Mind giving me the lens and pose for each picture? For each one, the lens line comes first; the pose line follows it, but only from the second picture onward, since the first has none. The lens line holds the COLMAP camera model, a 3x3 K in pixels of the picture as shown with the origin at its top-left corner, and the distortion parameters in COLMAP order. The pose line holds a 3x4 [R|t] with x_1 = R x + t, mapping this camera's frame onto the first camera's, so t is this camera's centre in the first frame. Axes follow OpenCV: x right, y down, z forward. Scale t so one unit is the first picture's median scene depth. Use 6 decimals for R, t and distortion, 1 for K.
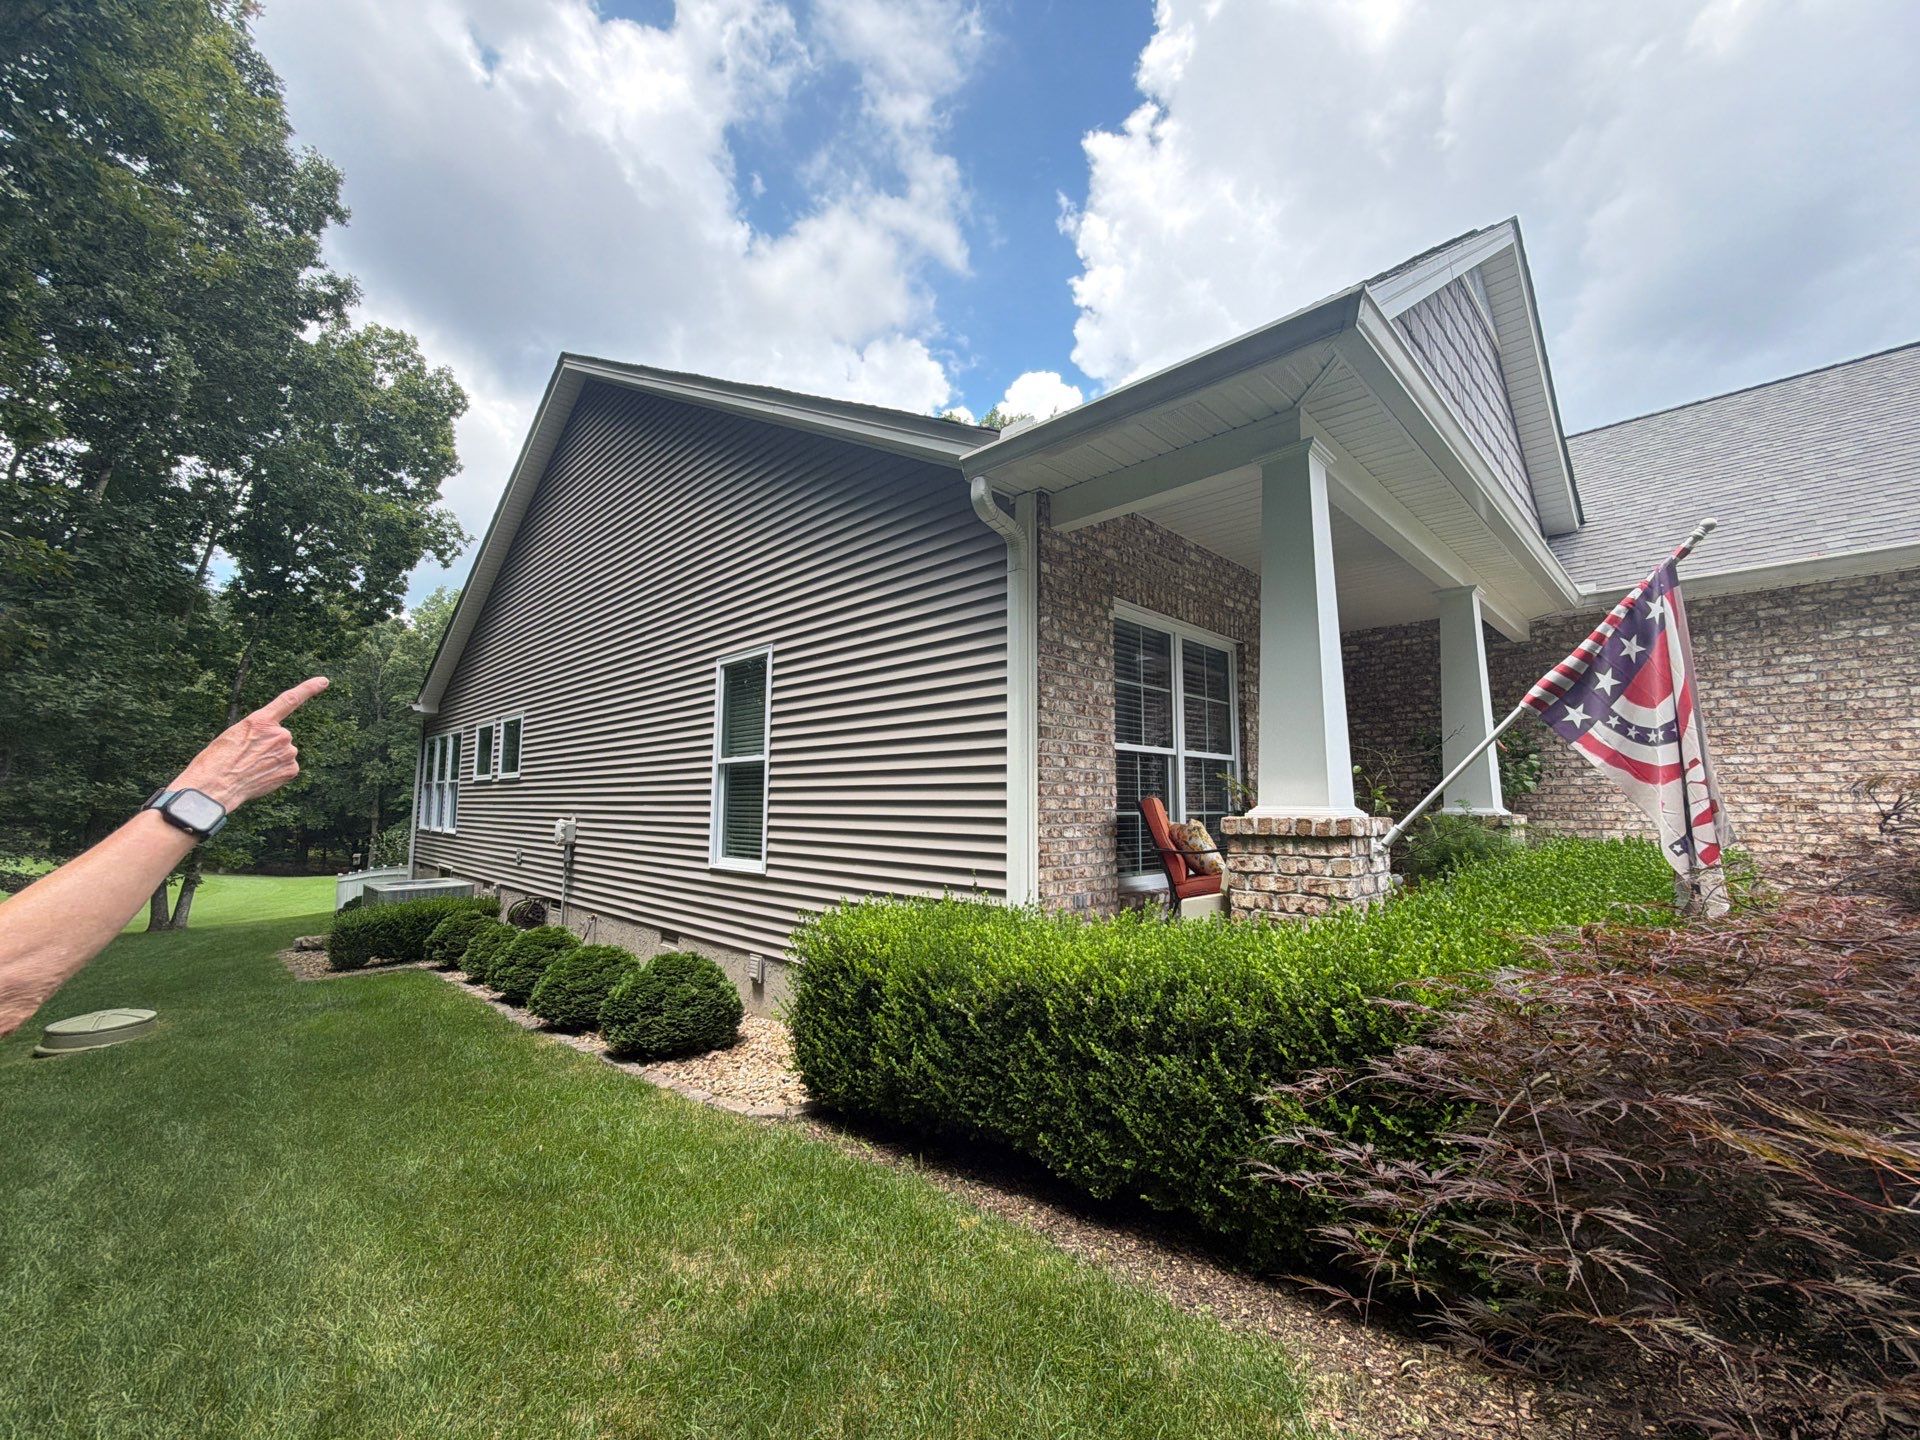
lens RADIAL K [[764.4, 0, 961.8], [0, 764.4, 722.8], [0, 0, 1]] dist [0.000441, -0.000171]
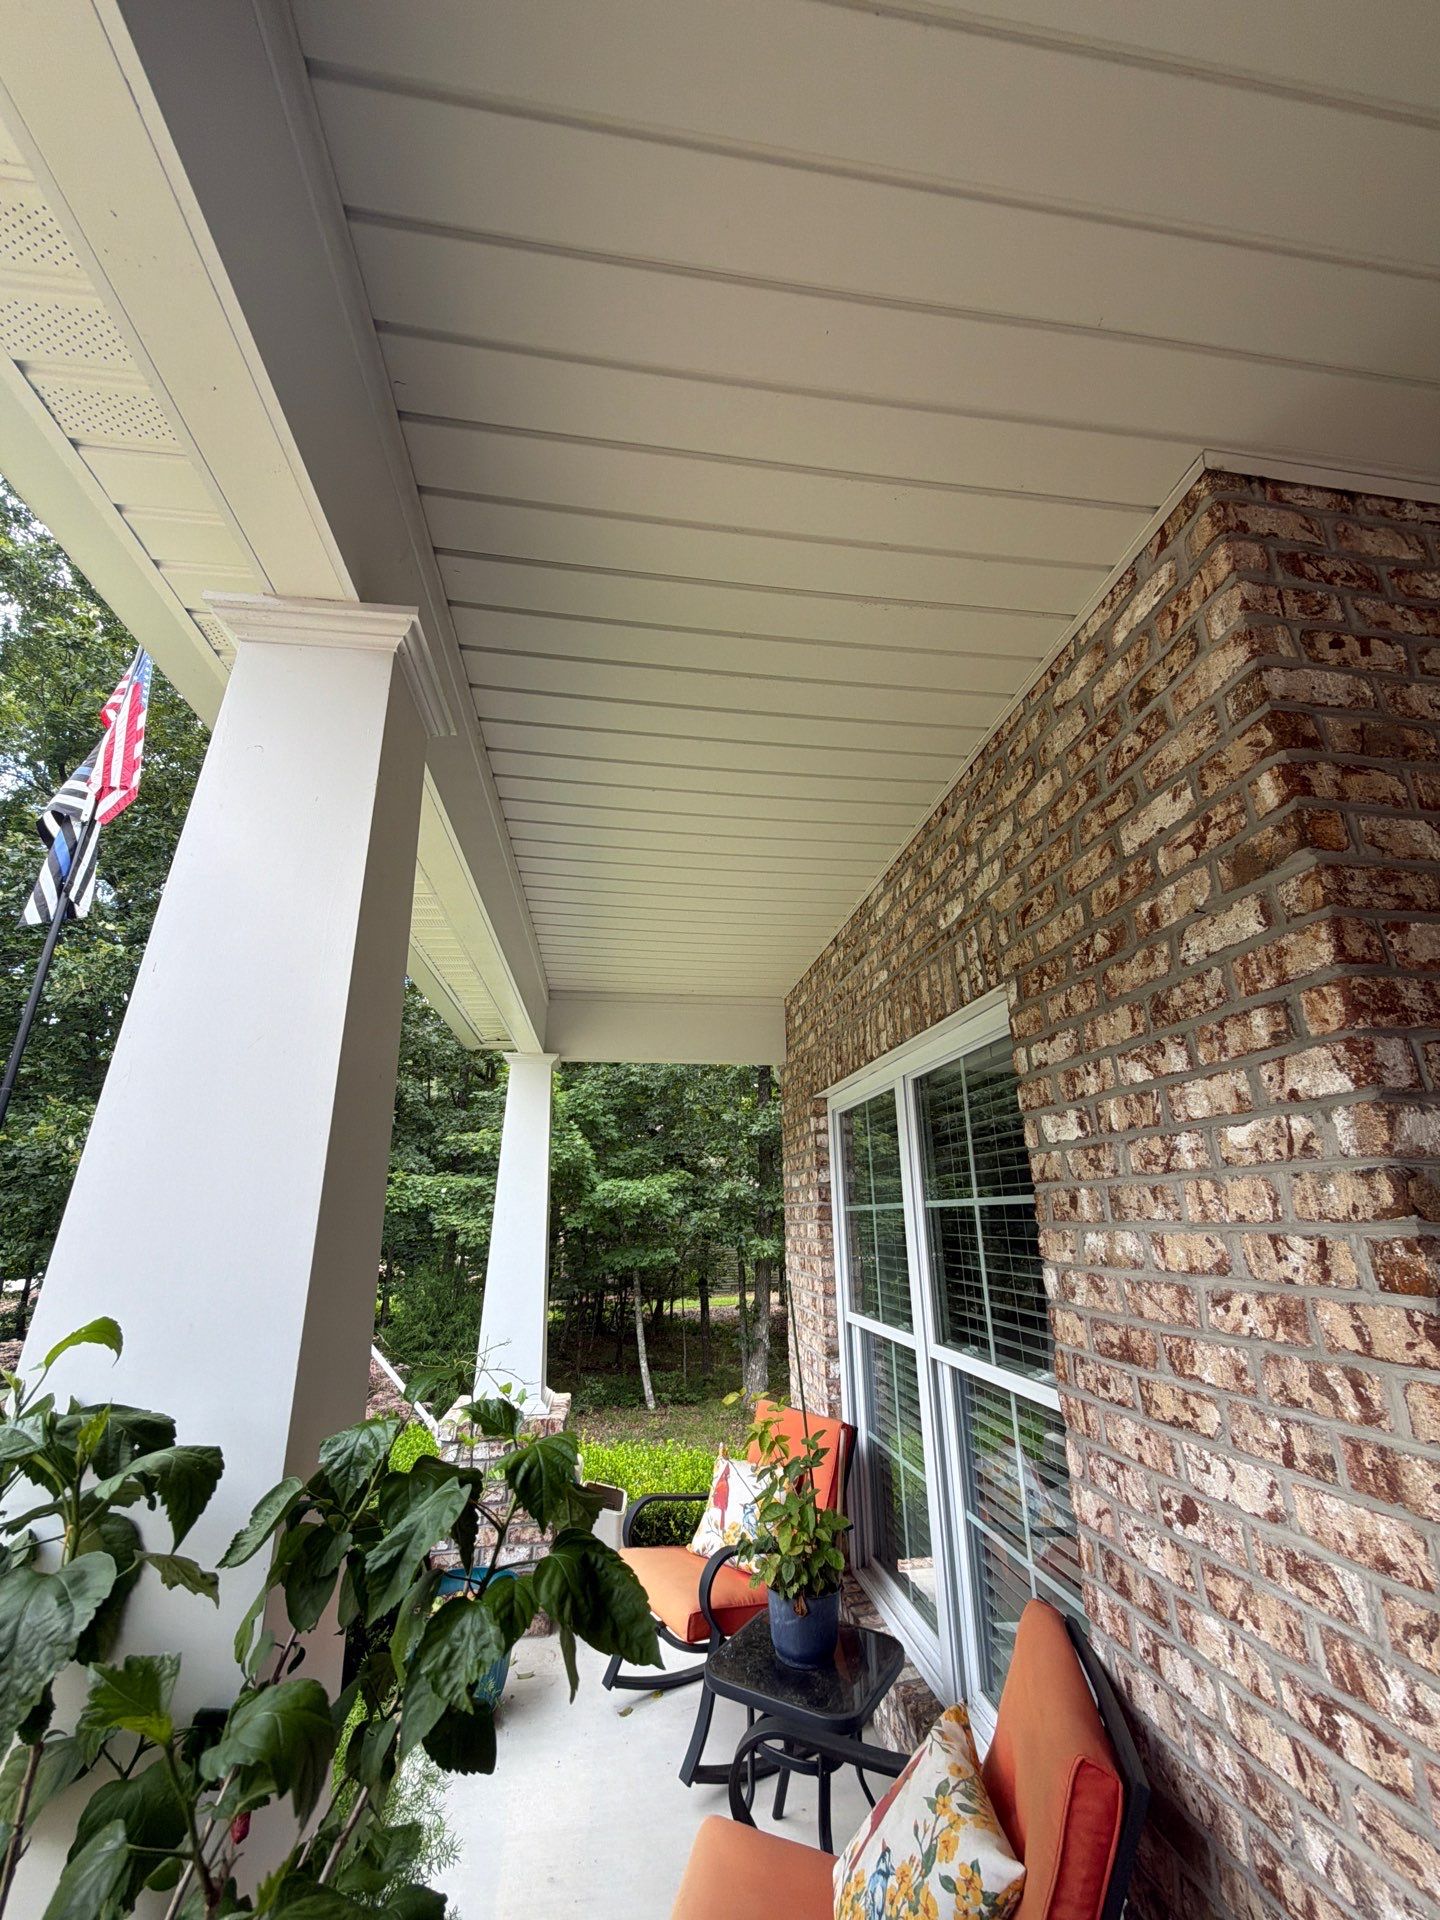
lens RADIAL K [[764.4, 0, 720.0], [0, 764.4, 960.0], [0, 0, 1]] dist [0.000441, -0.000171]
pose [[-0.601527, -0.267946, -0.752576, 0.689089], [0.075105, 0.918930, -0.387205, -0.004866], [0.795314, -0.289436, -0.532637, 1.107532]]
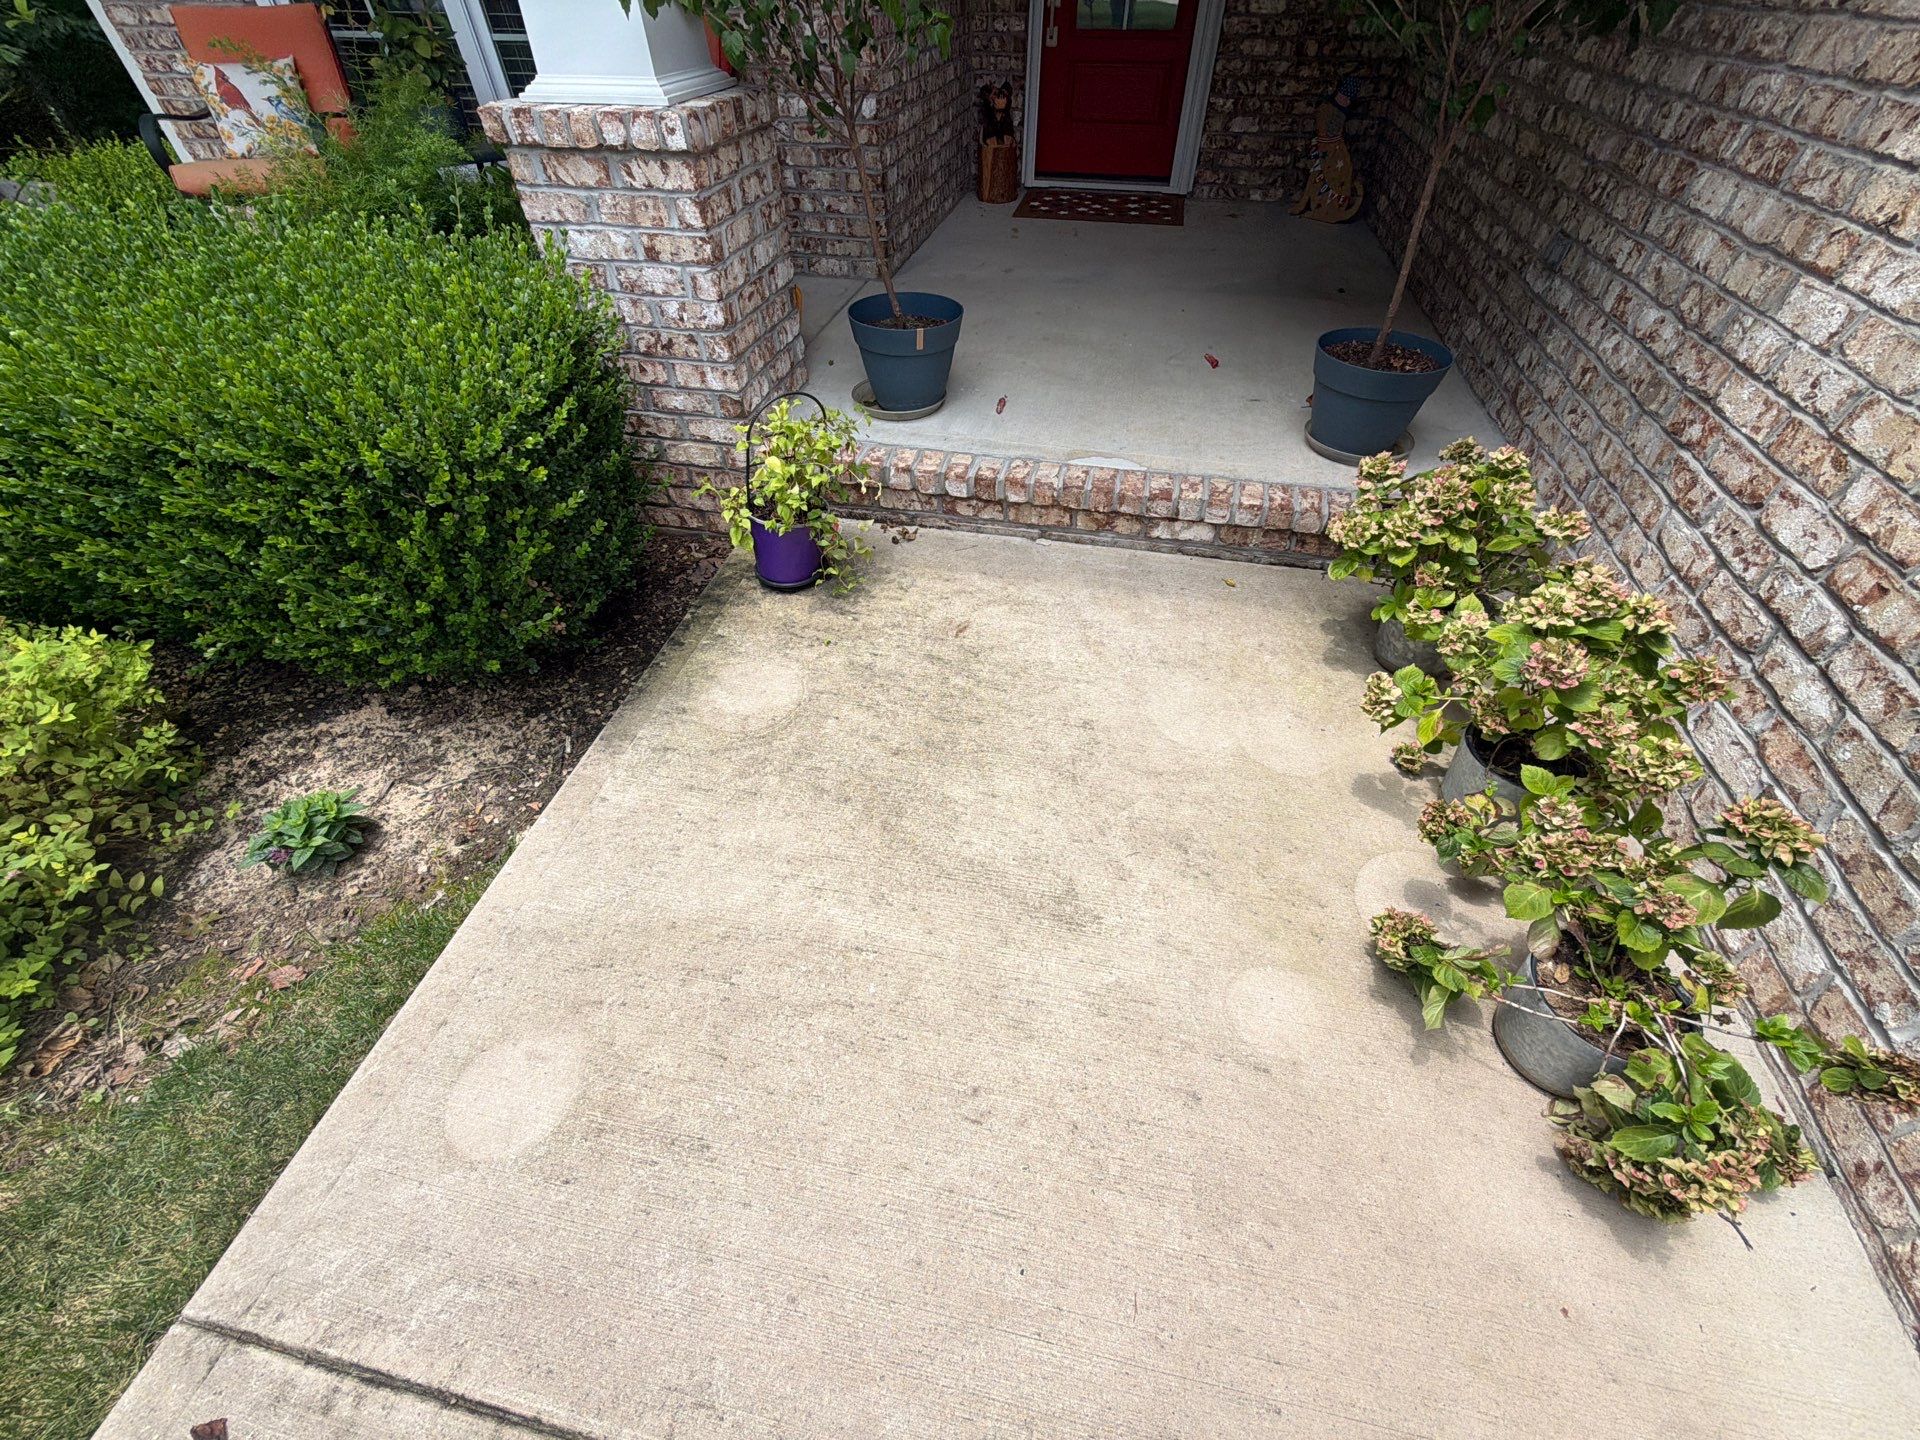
lens RADIAL K [[761.6, 0, 963.6], [0, 761.6, 716.7], [0, 0, 1]] dist [-0.000795, 0.000329]
pose [[0.546191, 0.591624, -0.593006, 1.033941], [0.093834, 0.660263, 0.745150, 0.058101], [0.832388, -0.462638, 0.305116, 0.816745]]
